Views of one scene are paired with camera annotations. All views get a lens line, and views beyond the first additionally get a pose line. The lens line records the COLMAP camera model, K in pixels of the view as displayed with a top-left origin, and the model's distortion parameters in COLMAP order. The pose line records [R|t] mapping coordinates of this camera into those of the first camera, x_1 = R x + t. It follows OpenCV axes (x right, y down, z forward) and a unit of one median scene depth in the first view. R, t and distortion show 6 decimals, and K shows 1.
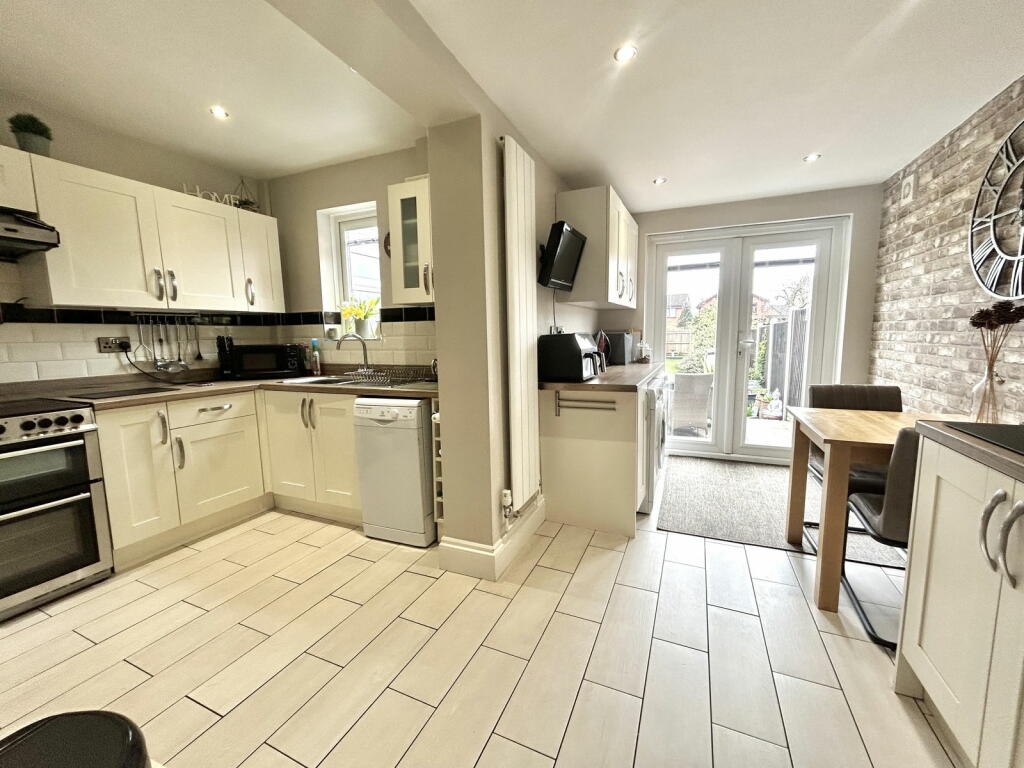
lens RADIAL K [[415.4, 0, 512.0], [0, 415.4, 384.0], [0, 0, 1]] dist [-0.000227, -0.000275]
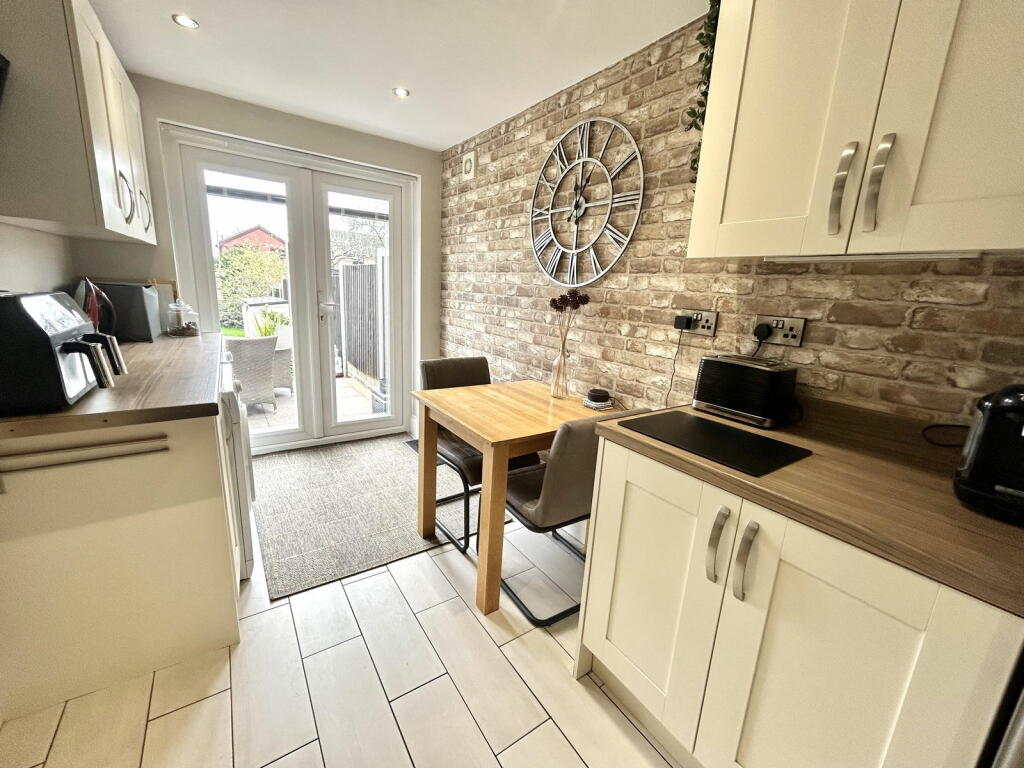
lens RADIAL K [[415.4, 0, 512.0], [0, 415.4, 384.0], [0, 0, 1]] dist [-0.000227, -0.000275]
pose [[0.522674, -0.145692, 0.839992, 0.046392], [0.038771, 0.988332, 0.147296, -0.075041], [-0.851651, -0.044420, 0.522224, 0.347294]]
